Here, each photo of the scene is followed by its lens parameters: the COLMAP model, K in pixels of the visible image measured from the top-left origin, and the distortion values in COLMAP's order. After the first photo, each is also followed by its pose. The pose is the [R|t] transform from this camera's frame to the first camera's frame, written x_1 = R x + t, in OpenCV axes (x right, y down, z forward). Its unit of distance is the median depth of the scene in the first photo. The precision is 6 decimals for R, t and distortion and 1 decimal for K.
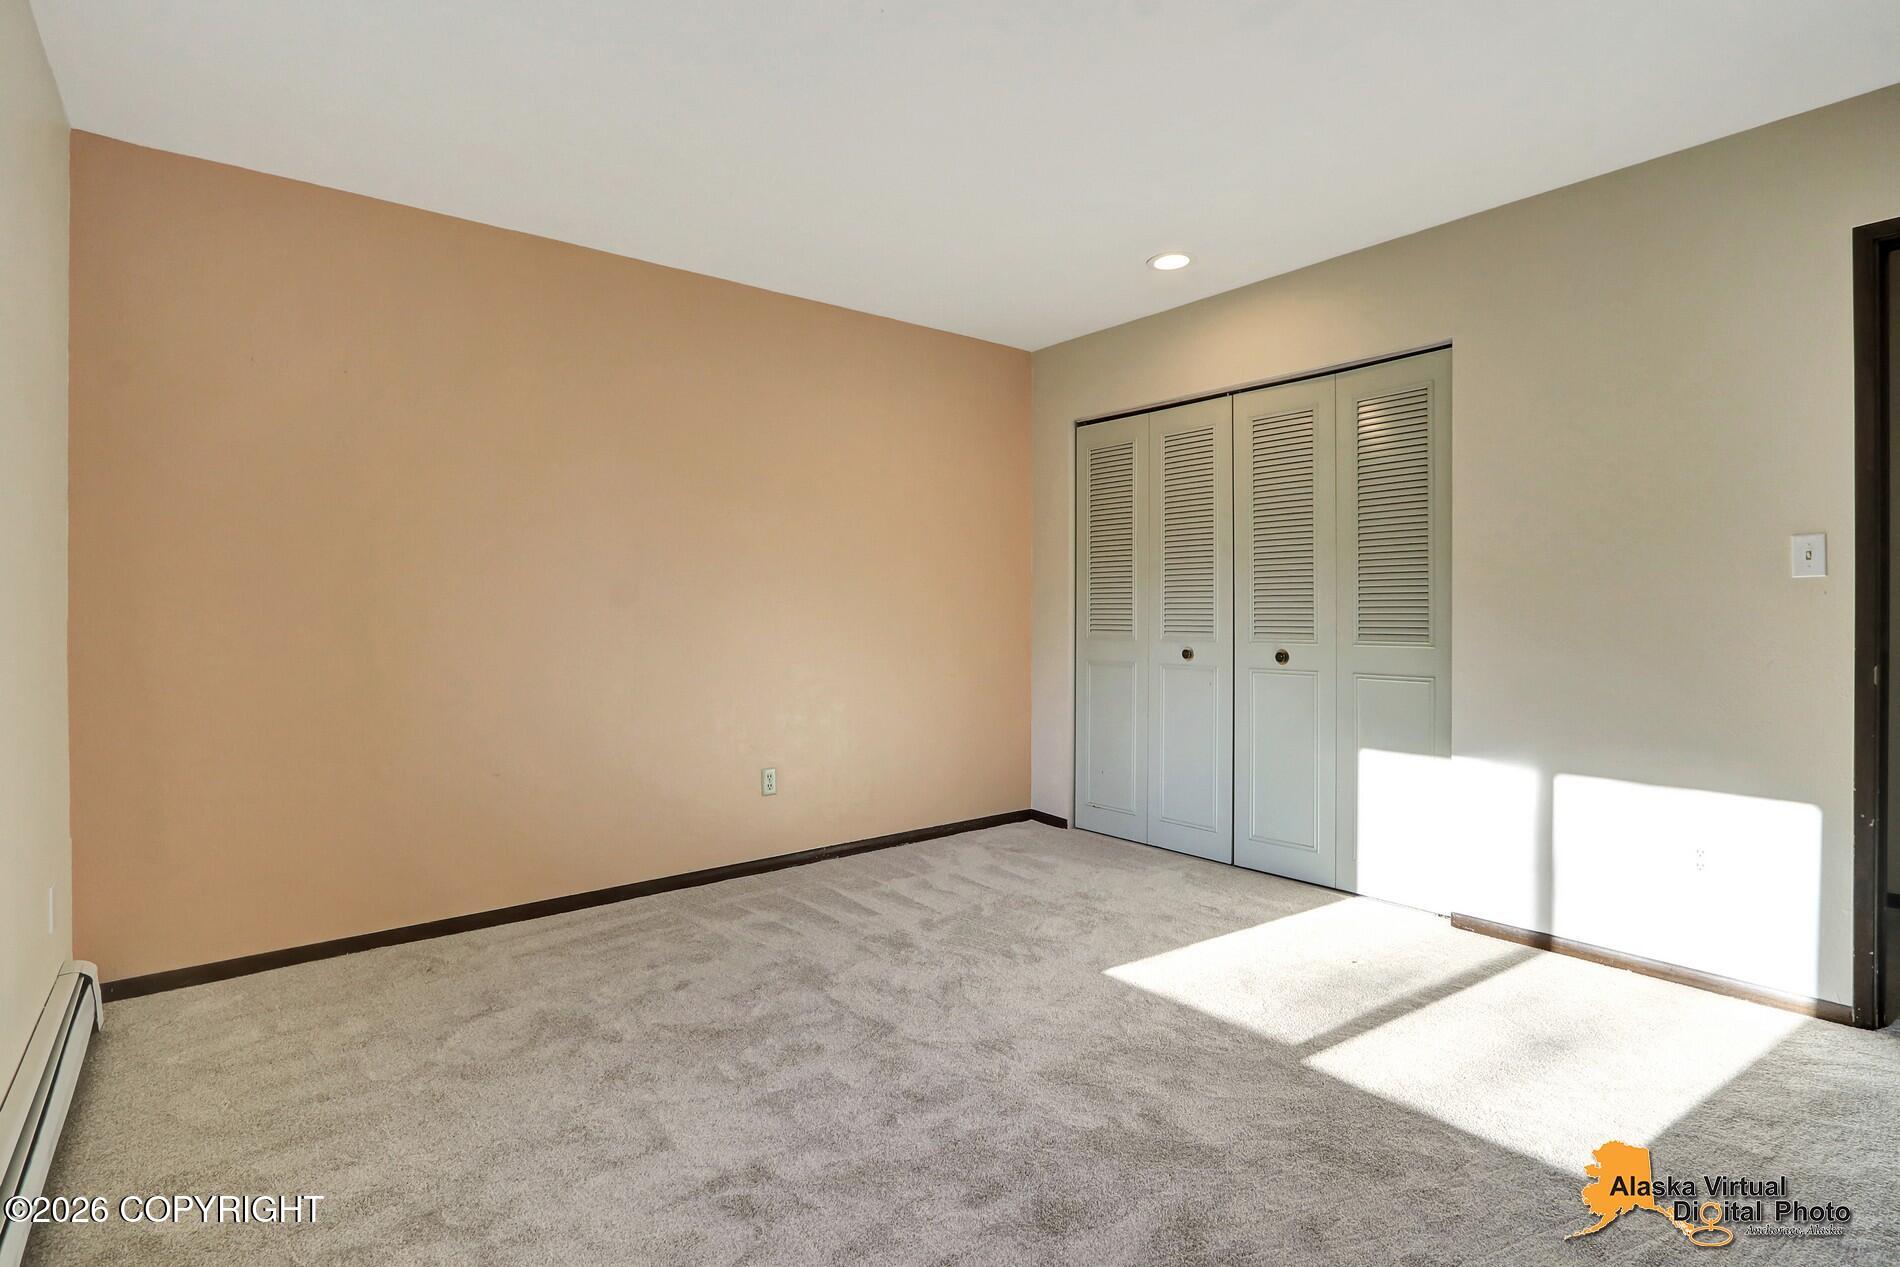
lens RADIAL K [[907.0, 0, 952.7], [0, 907.0, 614.3], [0, 0, 1]] dist [-0.015144, 0.001725]
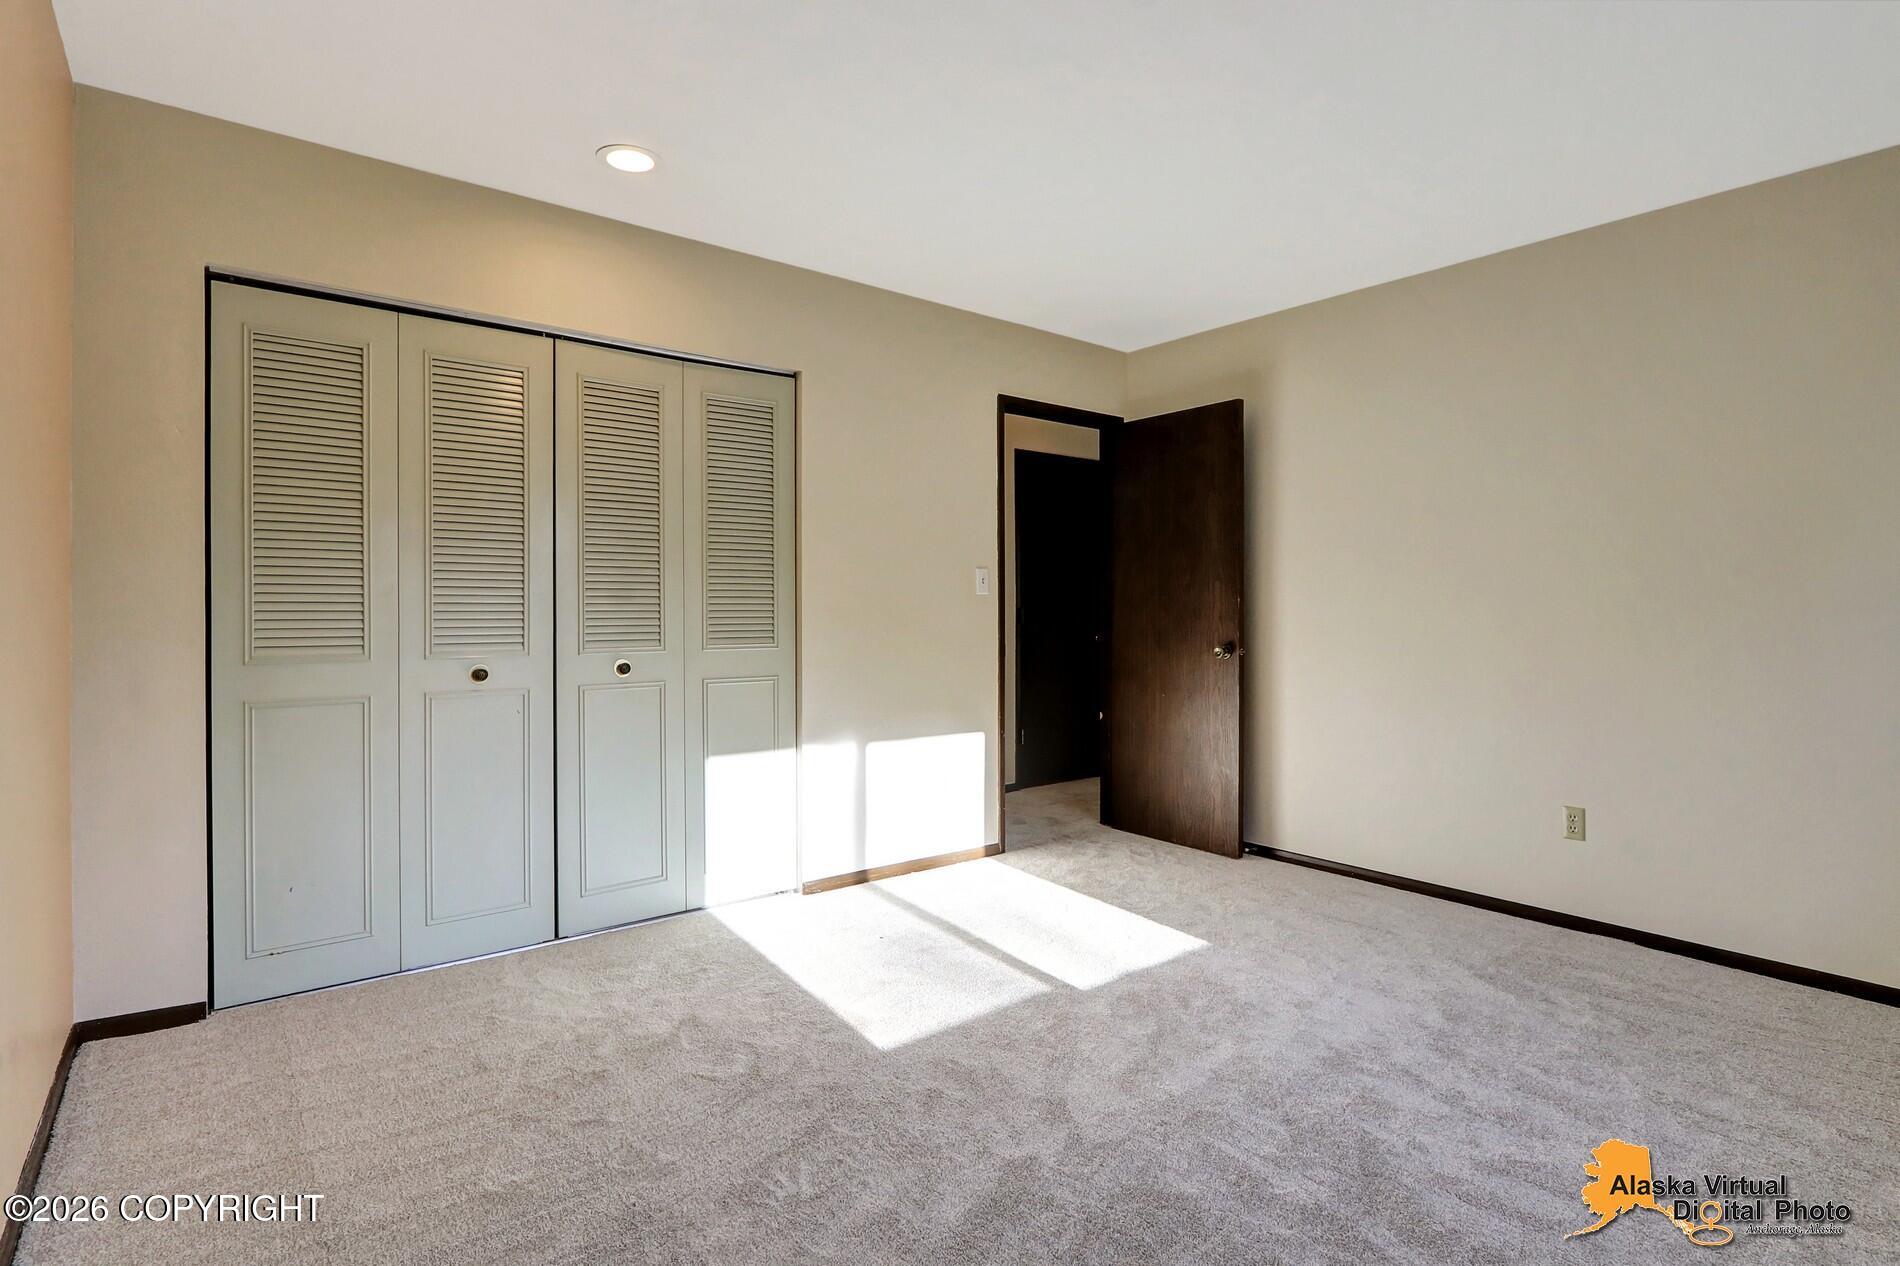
lens RADIAL K [[907.0, 0, 952.7], [0, 907.0, 613.8], [0, 0, 1]] dist [-0.015144, 0.001725]
pose [[0.033083, -0.002649, 0.999449, -0.537321], [0.003010, 0.999992, 0.002551, -0.006602], [-0.999448, 0.002924, 0.033091, 0.733261]]
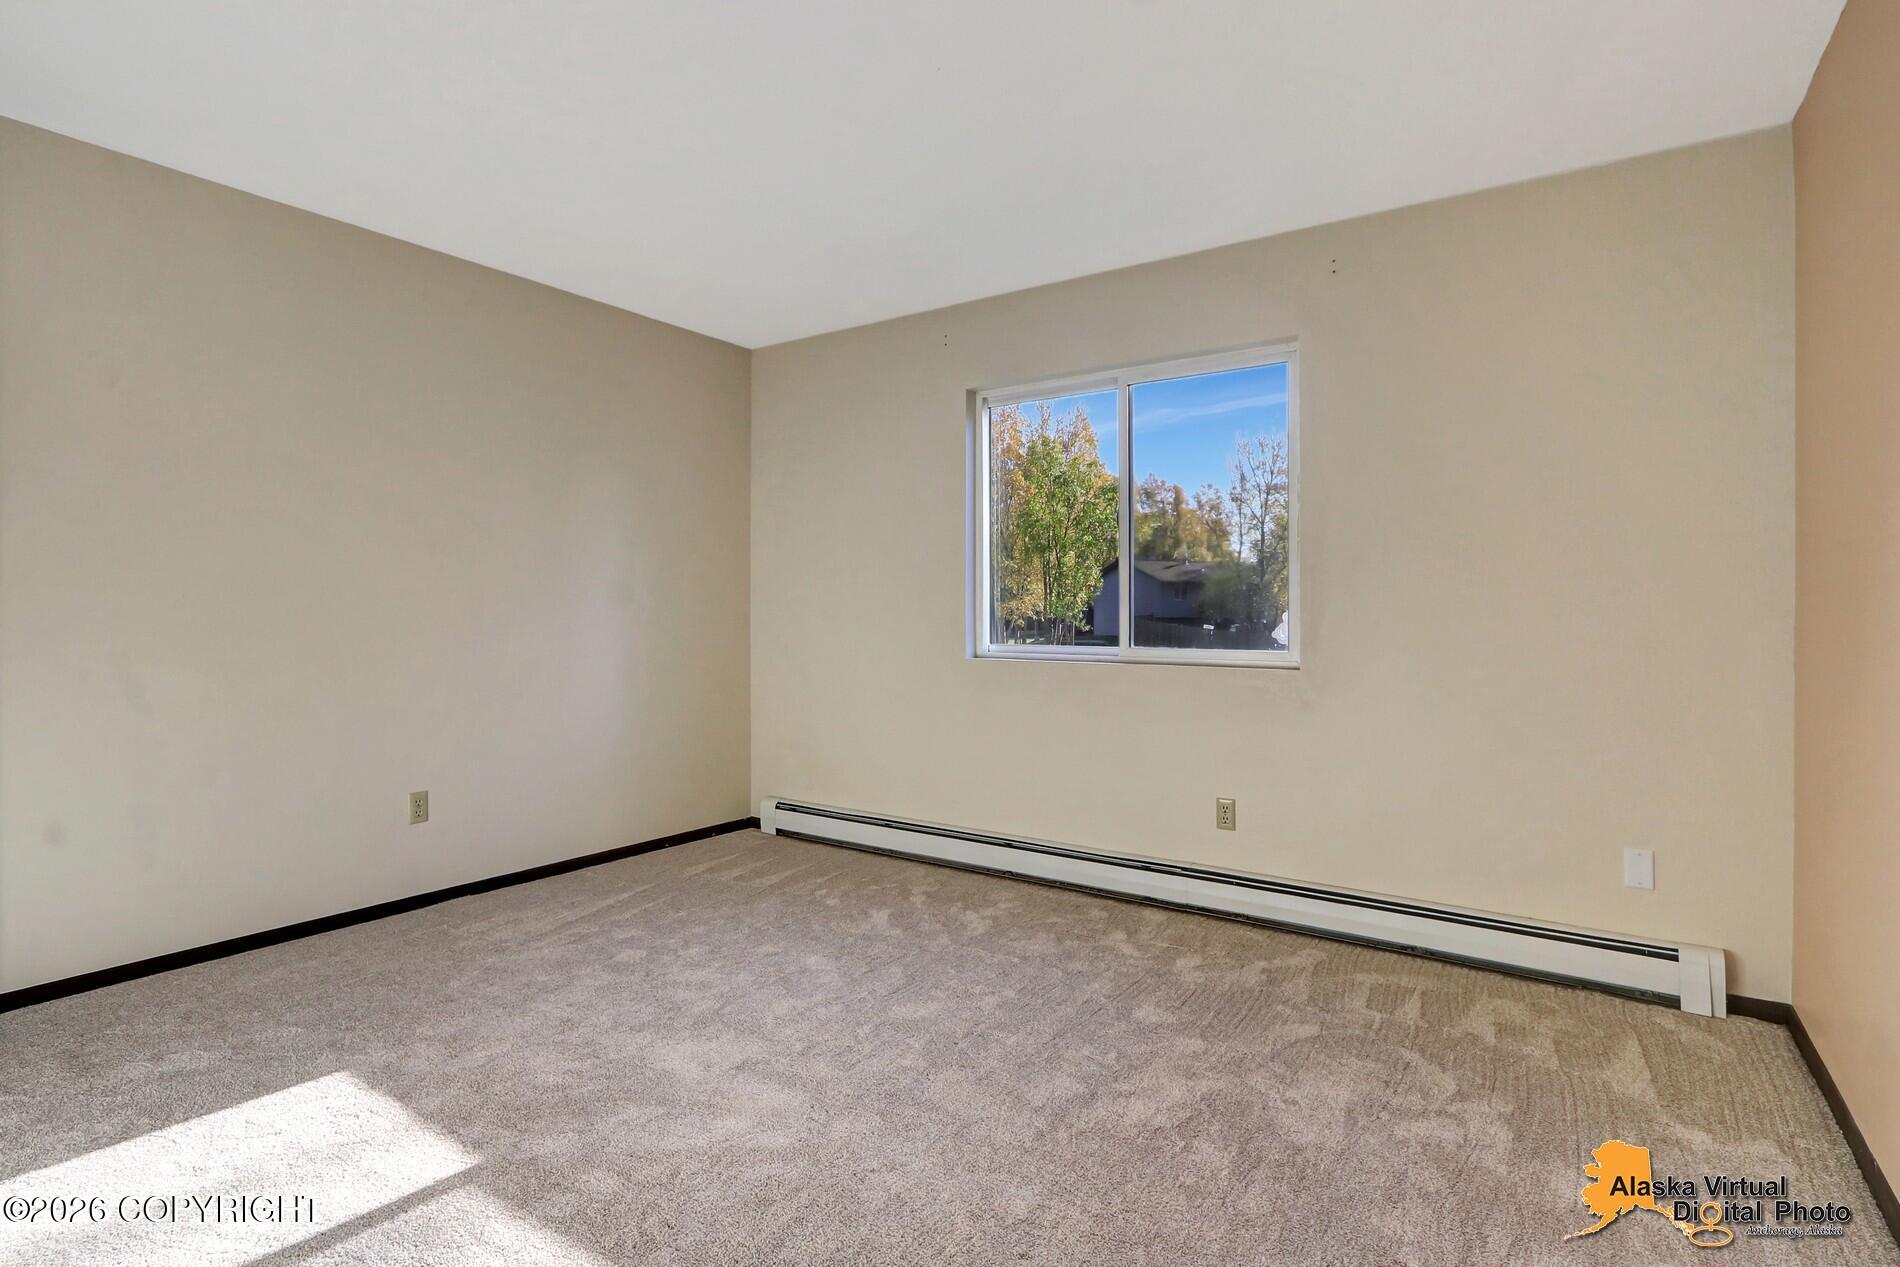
lens RADIAL K [[907.0, 0, 952.7], [0, 907.0, 614.3], [0, 0, 1]] dist [-0.015144, 0.001725]
pose [[-0.949101, -0.021251, -0.314254, 0.183525], [-0.017037, 0.999724, -0.016148, 0.010614], [0.314511, -0.009972, -0.949202, 1.245028]]
